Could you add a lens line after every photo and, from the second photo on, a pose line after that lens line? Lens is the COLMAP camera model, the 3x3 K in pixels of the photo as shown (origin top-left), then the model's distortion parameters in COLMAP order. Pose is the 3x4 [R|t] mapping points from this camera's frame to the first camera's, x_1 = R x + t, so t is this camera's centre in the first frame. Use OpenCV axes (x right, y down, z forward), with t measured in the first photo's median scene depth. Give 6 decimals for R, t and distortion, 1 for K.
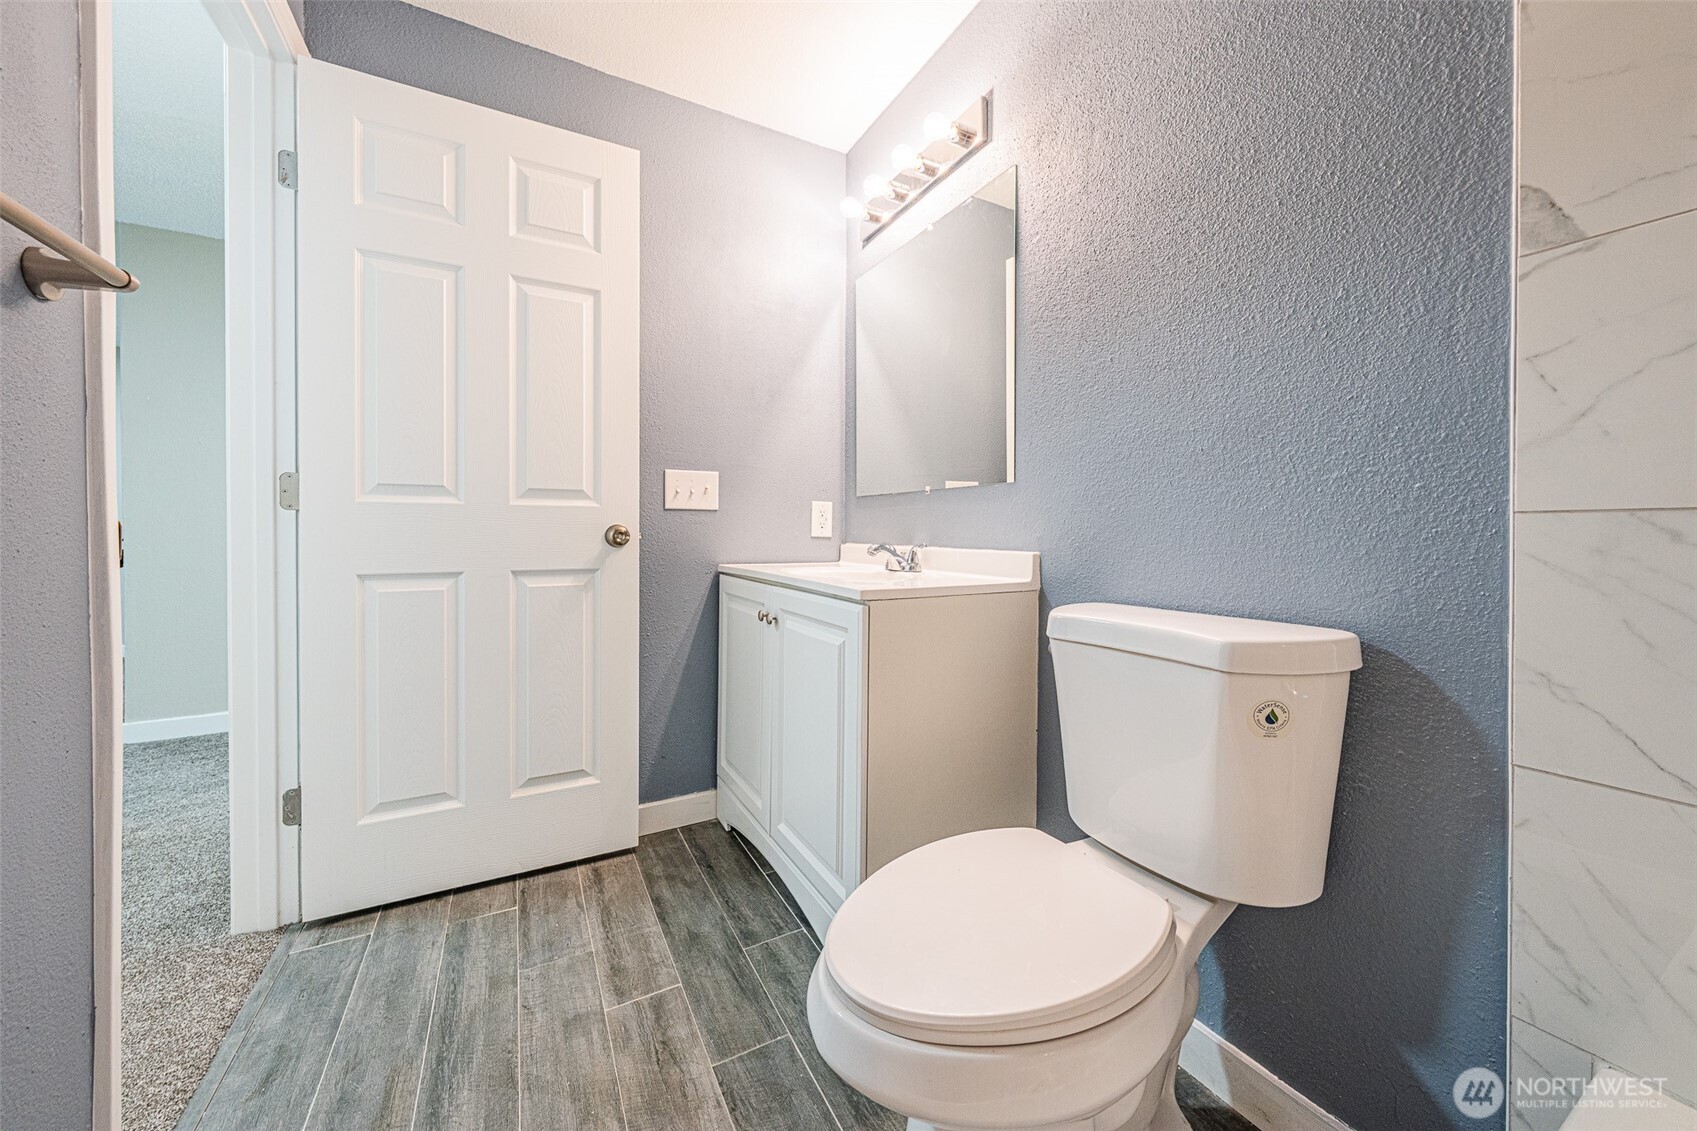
lens RADIAL K [[623.6, 0, 869.5], [0, 623.6, 535.1], [0, 0, 1]] dist [-0.000357, -0.000022]
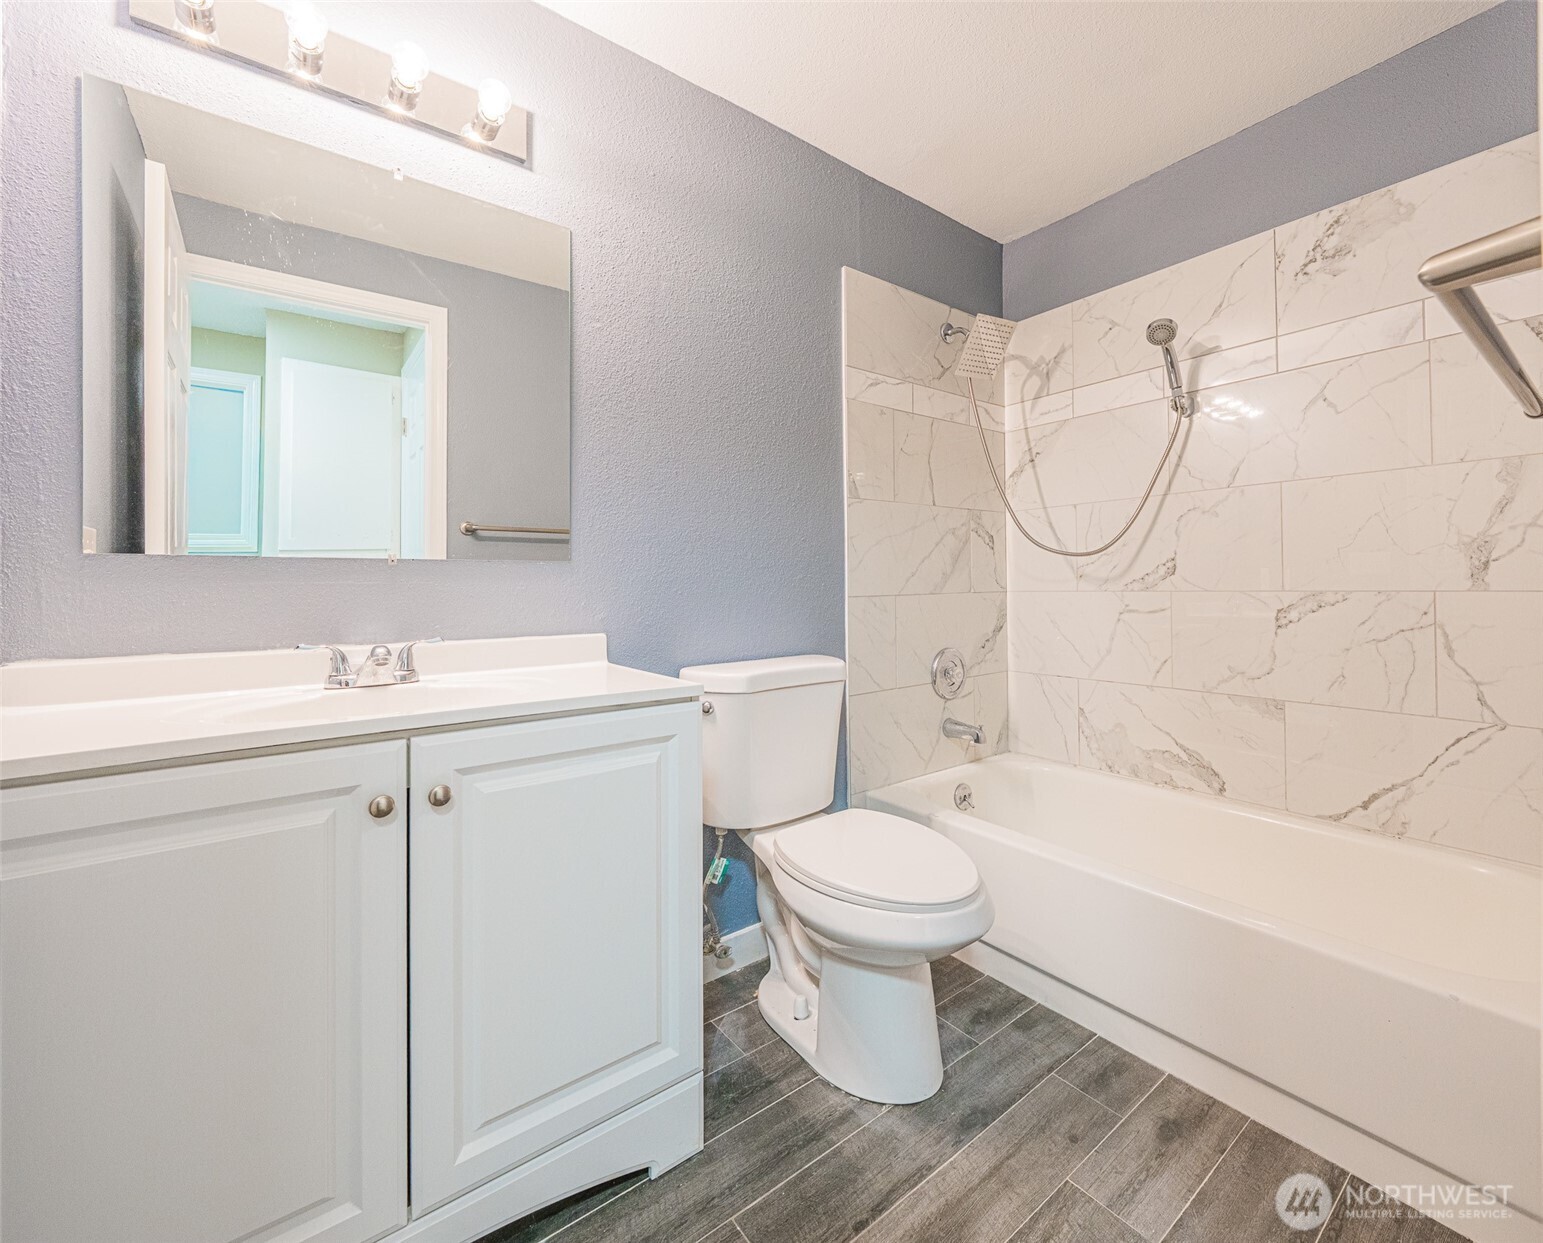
lens RADIAL K [[652.4, 0, 786.3], [0, 652.4, 577.7], [0, 0, 1]] dist [-0.000201, -0.000165]
pose [[-0.126667, 0.005552, 0.991930, -1.002438], [0.007447, 0.999961, -0.004646, -0.066591], [-0.991917, 0.006798, -0.126704, 1.008353]]
